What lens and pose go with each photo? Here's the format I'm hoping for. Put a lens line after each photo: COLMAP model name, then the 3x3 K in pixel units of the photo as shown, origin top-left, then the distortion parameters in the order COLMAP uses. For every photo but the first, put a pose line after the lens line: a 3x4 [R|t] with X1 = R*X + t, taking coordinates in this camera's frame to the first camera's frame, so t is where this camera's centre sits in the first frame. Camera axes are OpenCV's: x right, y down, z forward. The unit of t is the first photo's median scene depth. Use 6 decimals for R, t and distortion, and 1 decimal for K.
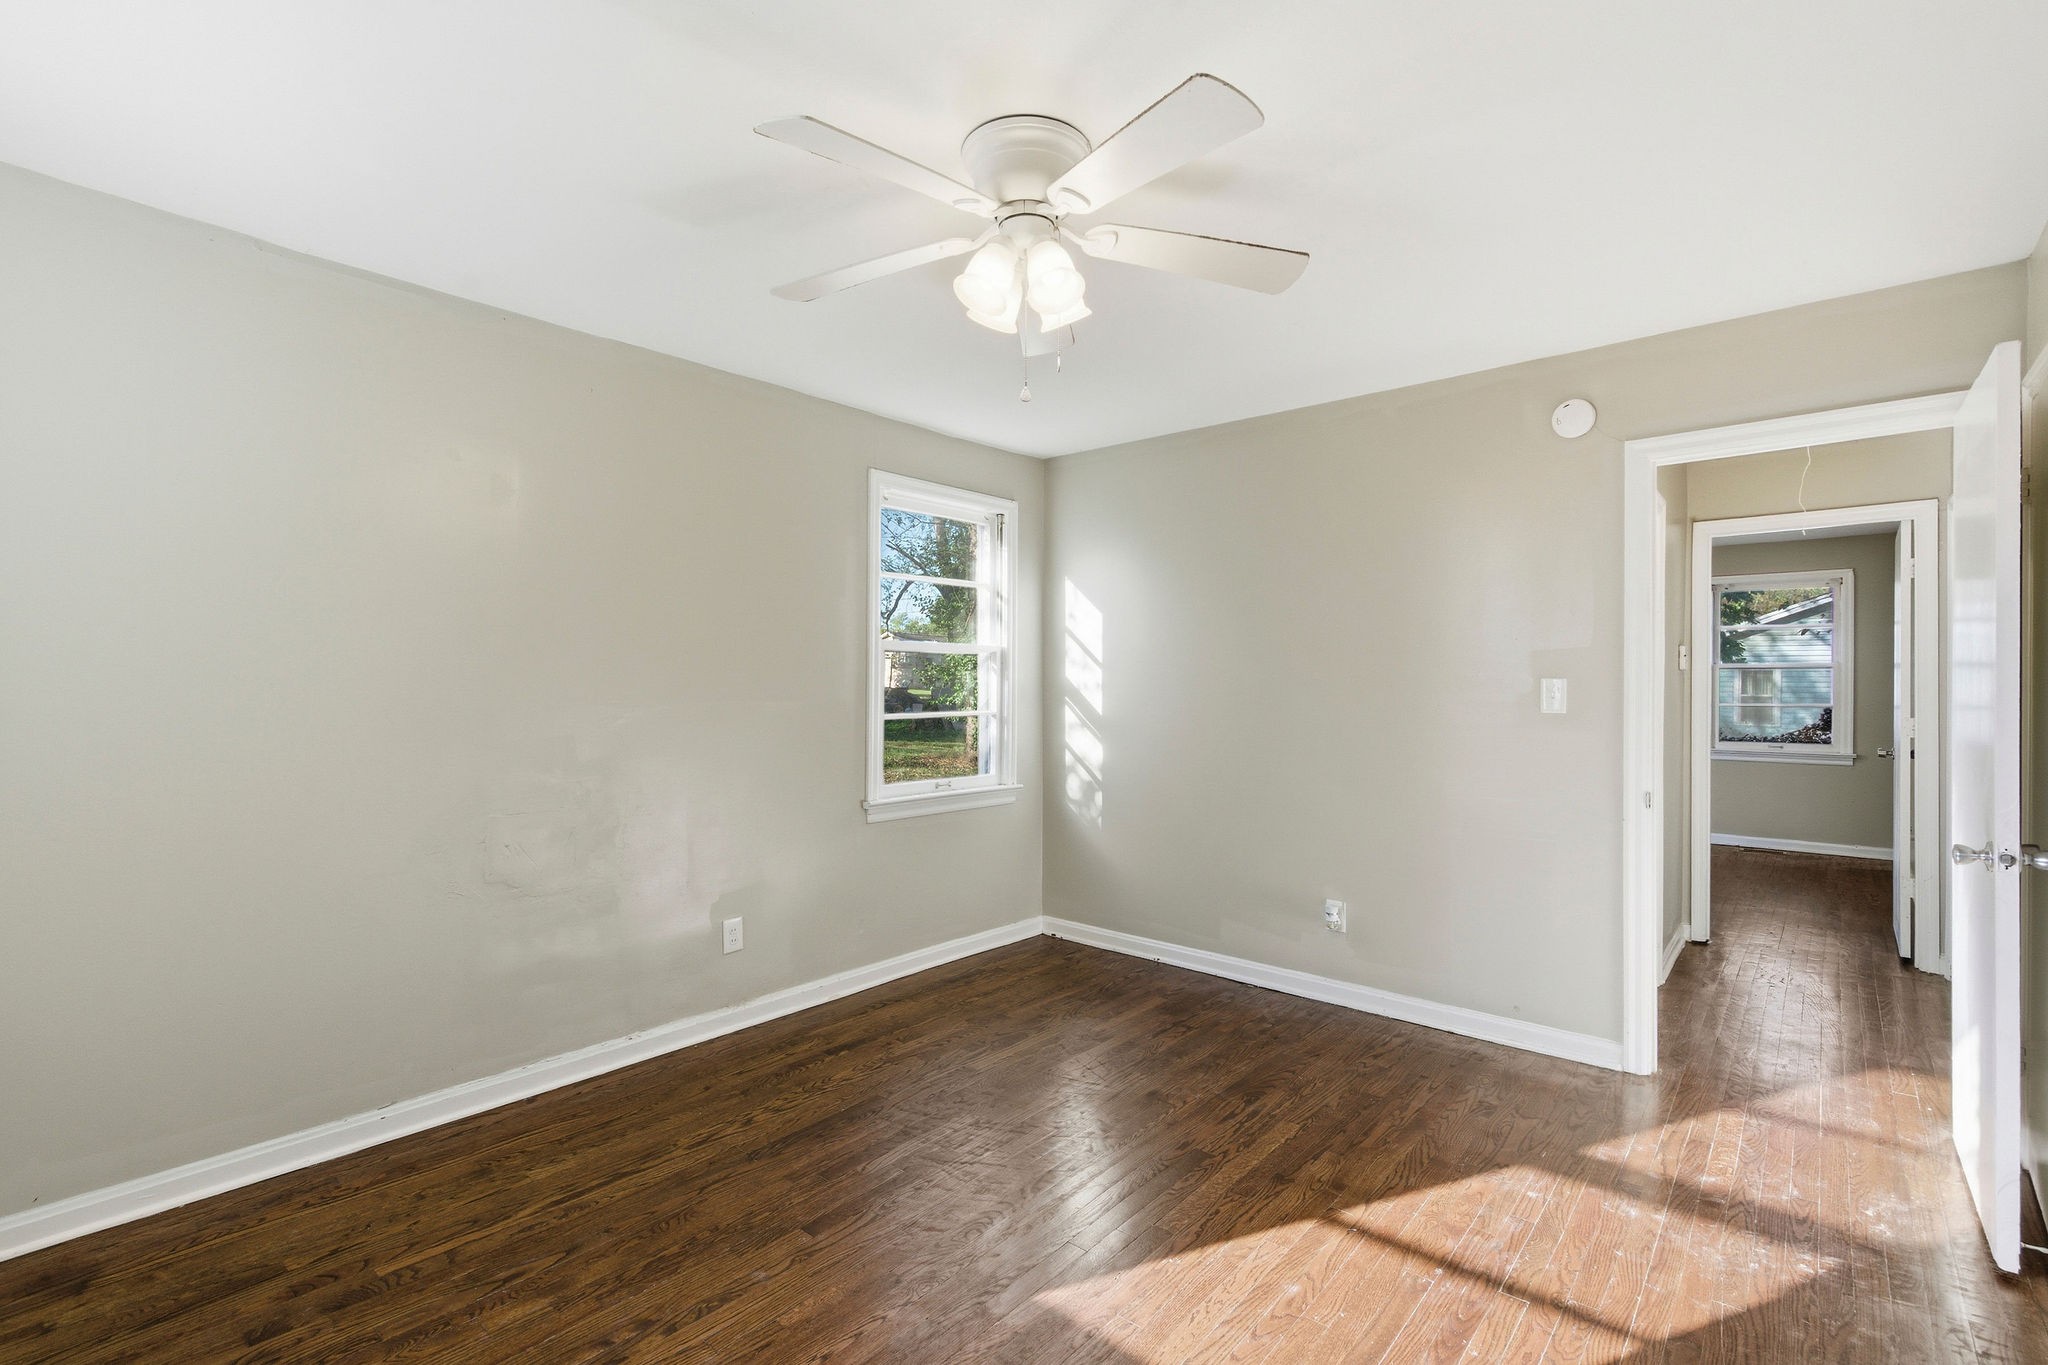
lens RADIAL K [[924.2, 0, 1024.0], [0, 924.2, 682.5], [0, 0, 1]] dist [0.000543, 0.000053]
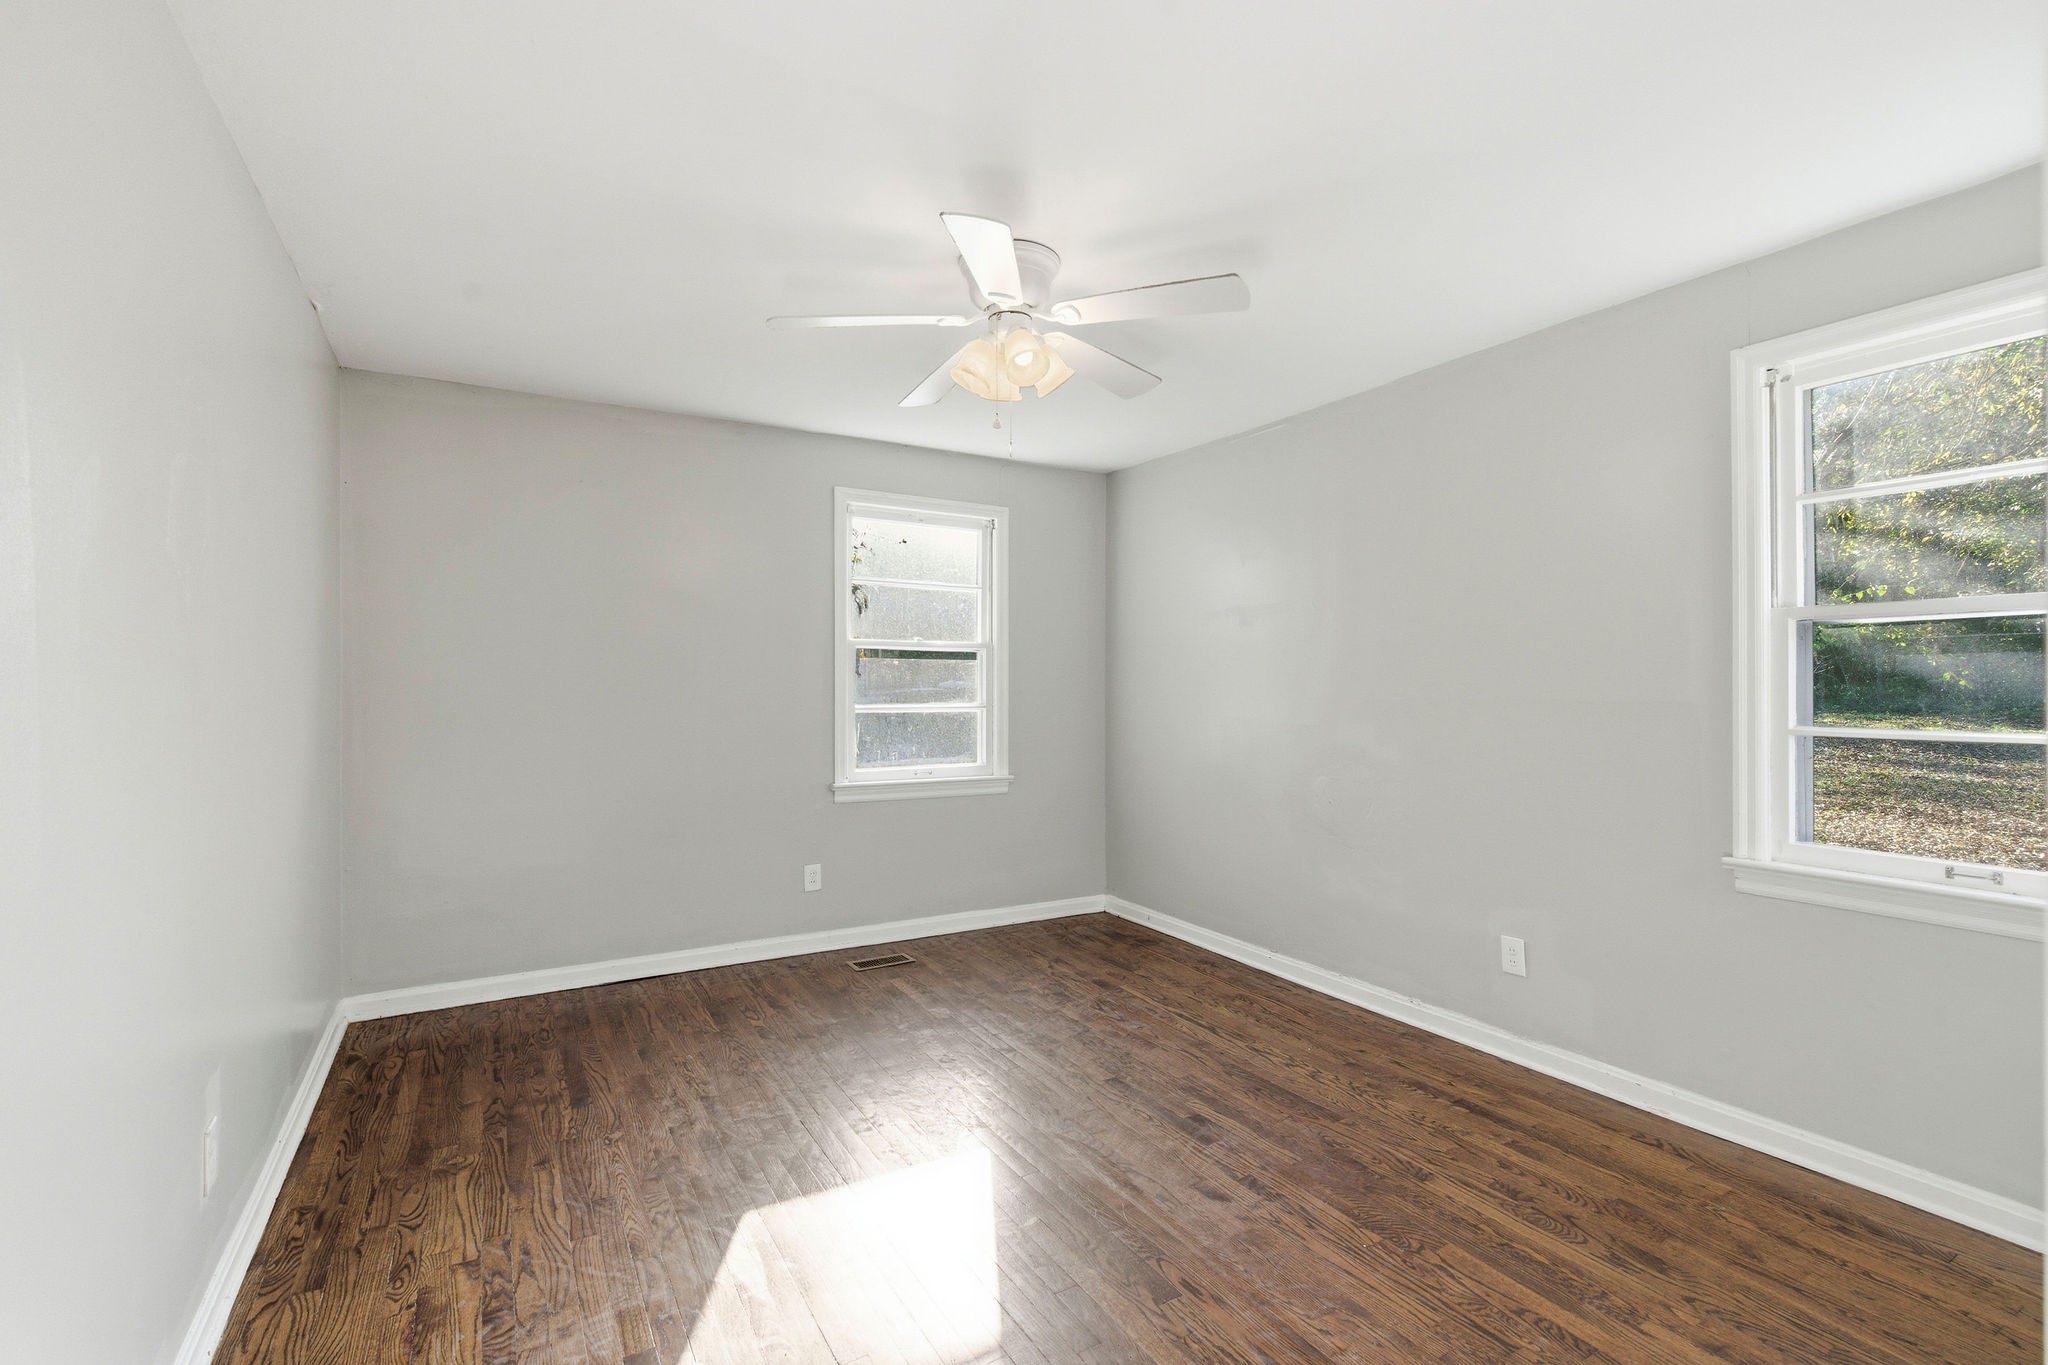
lens RADIAL K [[924.2, 0, 1024.0], [0, 924.2, 682.5], [0, 0, 1]] dist [0.000543, 0.000053]
pose [[-0.325770, -0.004644, -0.945438, 0.702514], [0.004207, 0.999971, -0.006362, 0.009396], [0.945440, -0.006050, -0.325741, 0.846254]]
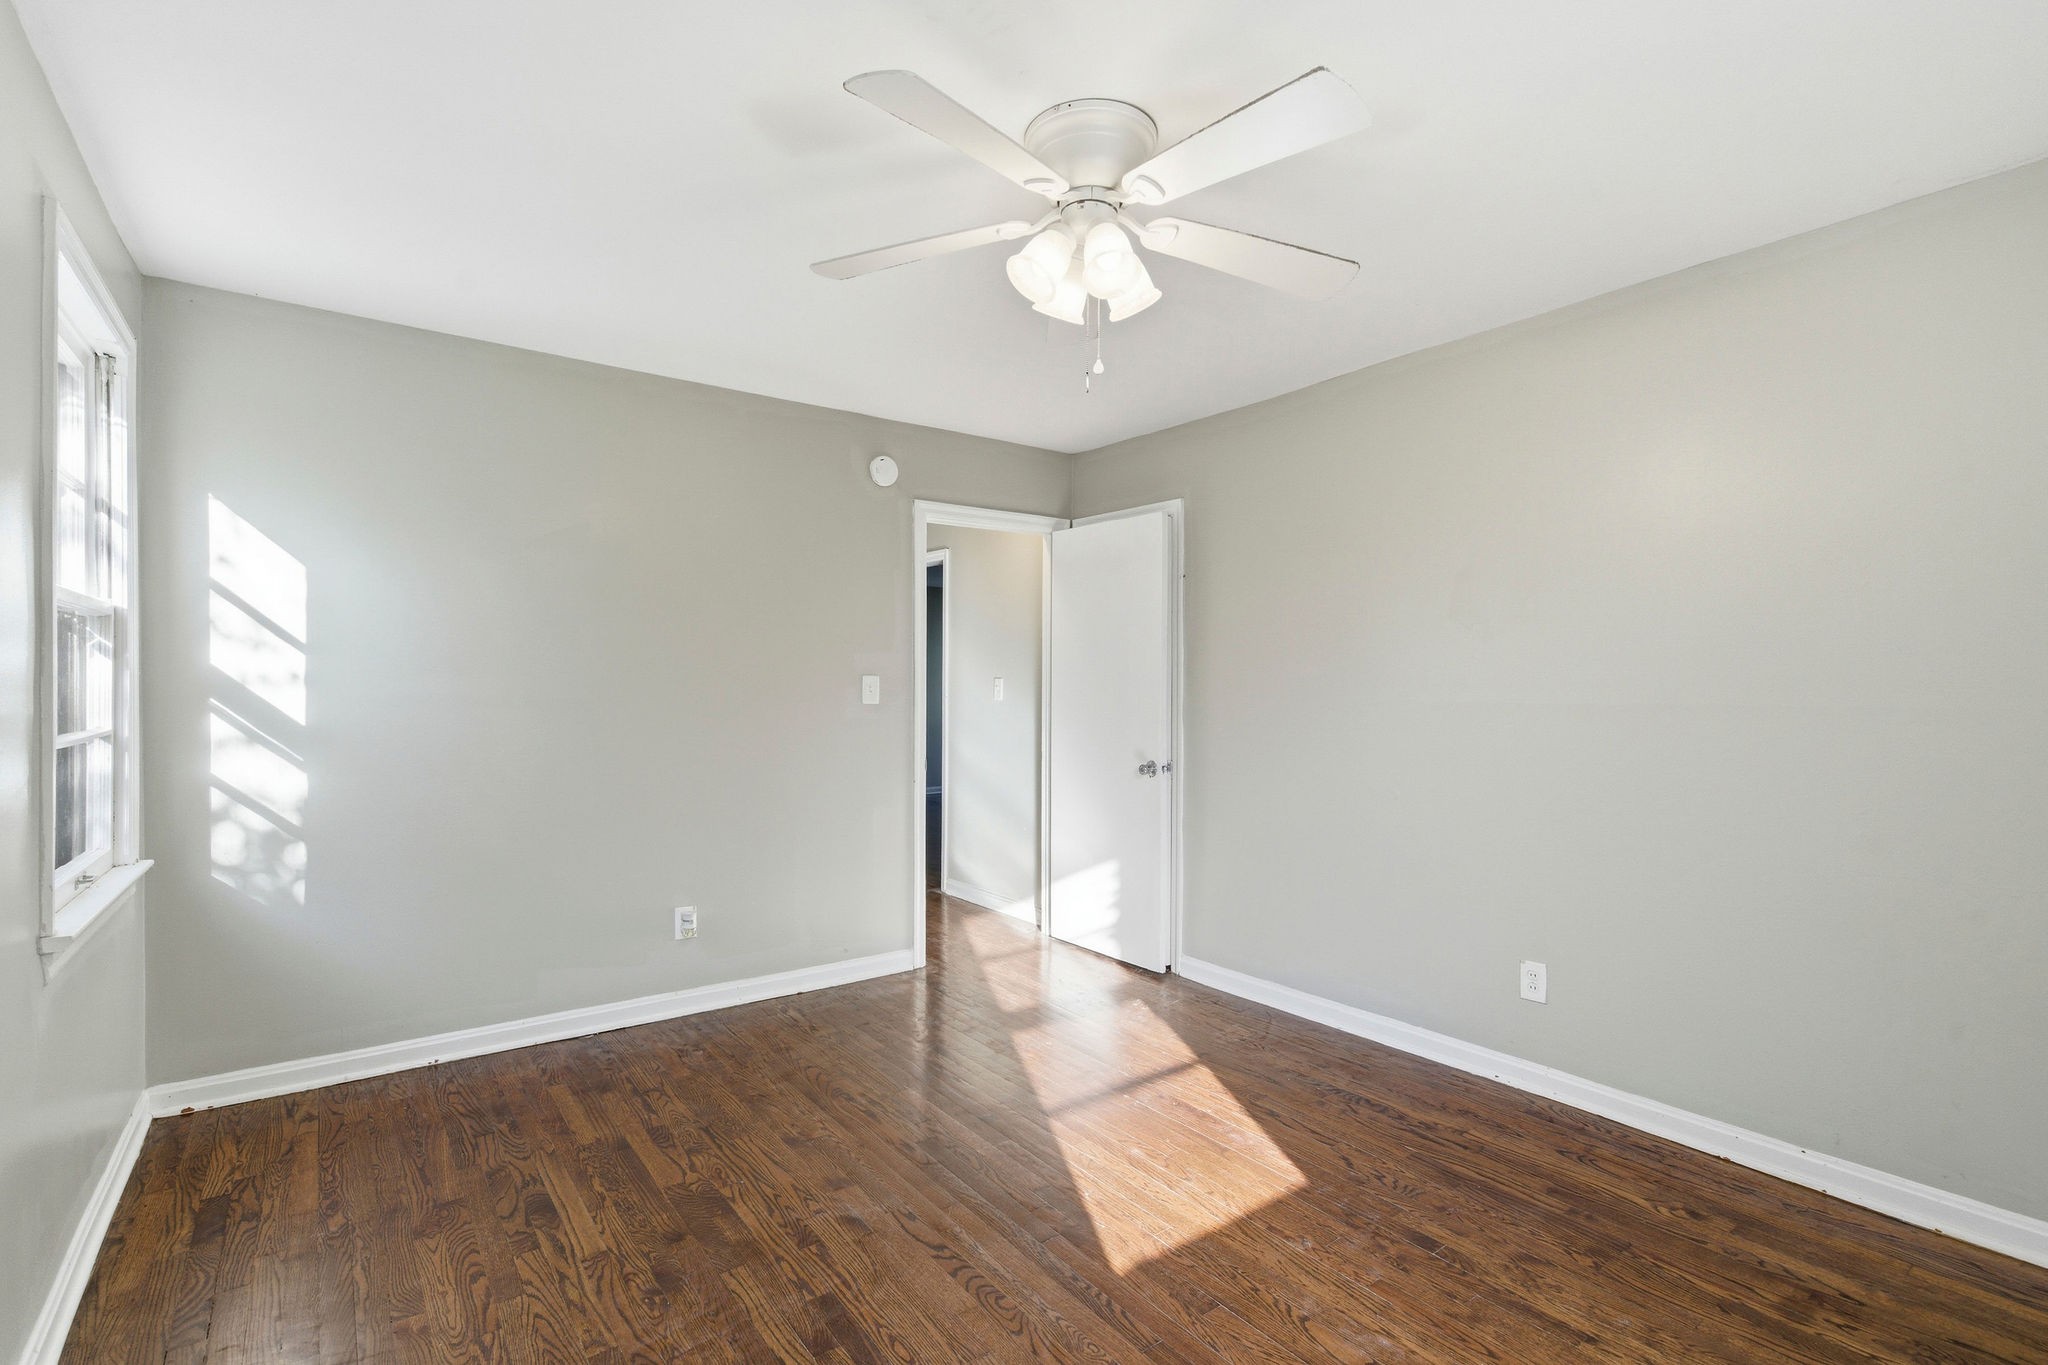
lens RADIAL K [[938.7, 0, 1027.7], [0, 938.7, 662.9], [0, 0, 1]] dist [0.000659, -0.000010]
pose [[0.216953, 0.019757, 0.975982, -0.592808], [-0.007880, 0.999798, -0.018487, 0.002007], [-0.976150, -0.003680, 0.217065, 0.499663]]
